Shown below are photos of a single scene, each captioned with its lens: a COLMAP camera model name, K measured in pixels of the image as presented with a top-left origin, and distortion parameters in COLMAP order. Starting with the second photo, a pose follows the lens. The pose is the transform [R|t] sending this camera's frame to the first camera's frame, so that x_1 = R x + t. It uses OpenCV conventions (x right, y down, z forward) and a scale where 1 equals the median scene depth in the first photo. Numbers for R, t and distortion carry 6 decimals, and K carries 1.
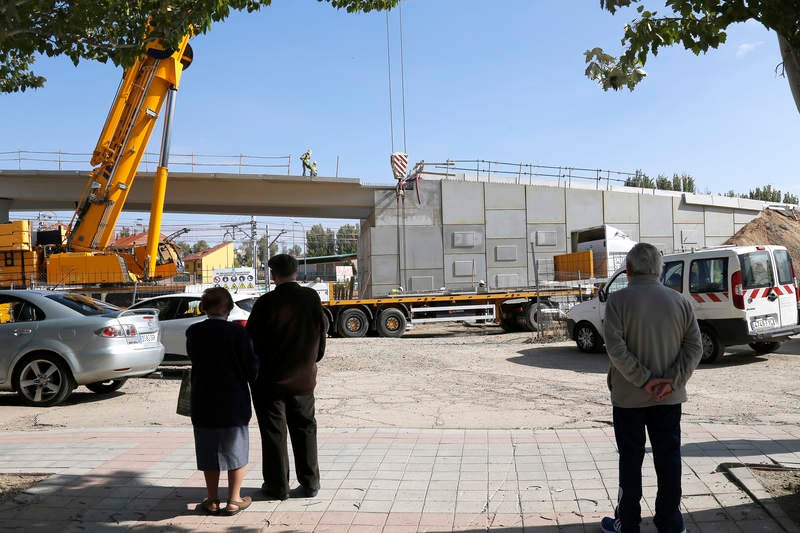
lens RADIAL K [[724.7, 0, 400.0], [0, 724.7, 266.5], [0, 0, 1]] dist [-0.007752, 0.003848]
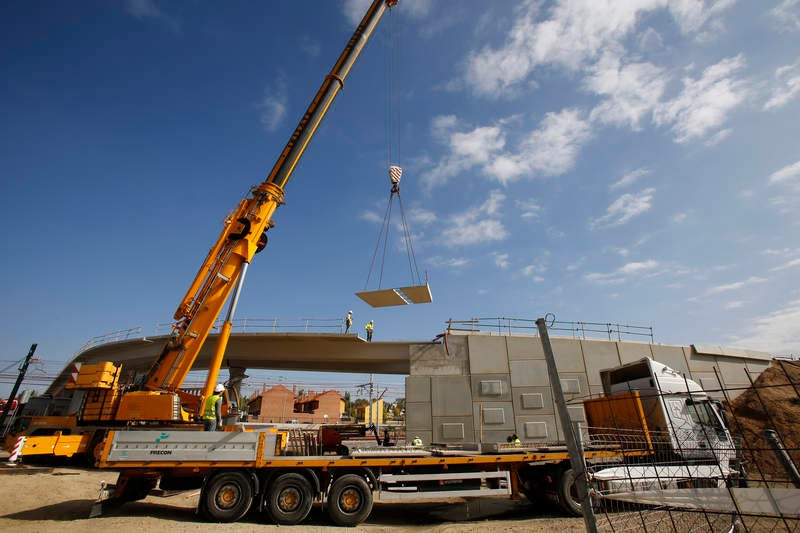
lens RADIAL K [[358.2, 0, 402.8], [0, 358.2, 266.4], [0, 0, 1]] dist [-0.066001, 0.027446]
pose [[0.977738, -0.063305, -0.200052, 0.078104], [-0.018588, 0.923525, -0.383088, 0.000773], [0.209004, 0.378278, 0.901789, 0.422887]]
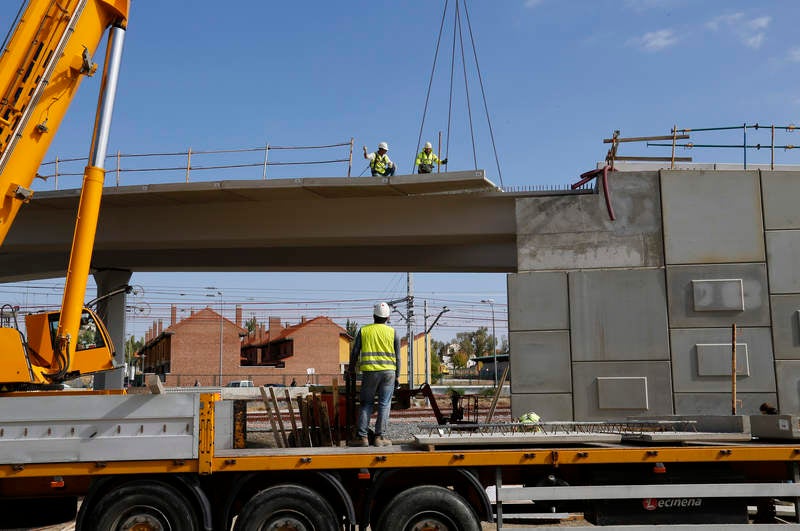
lens RADIAL K [[821.8, 0, 400.0], [0, 821.8, 265.5], [0, 0, 1]] dist [0.047740, 0.030368]
pose [[0.956414, -0.028384, -0.290631, 0.050418], [-0.006499, 0.992949, -0.118361, 0.006569], [0.291941, 0.115091, 0.949486, 0.452926]]
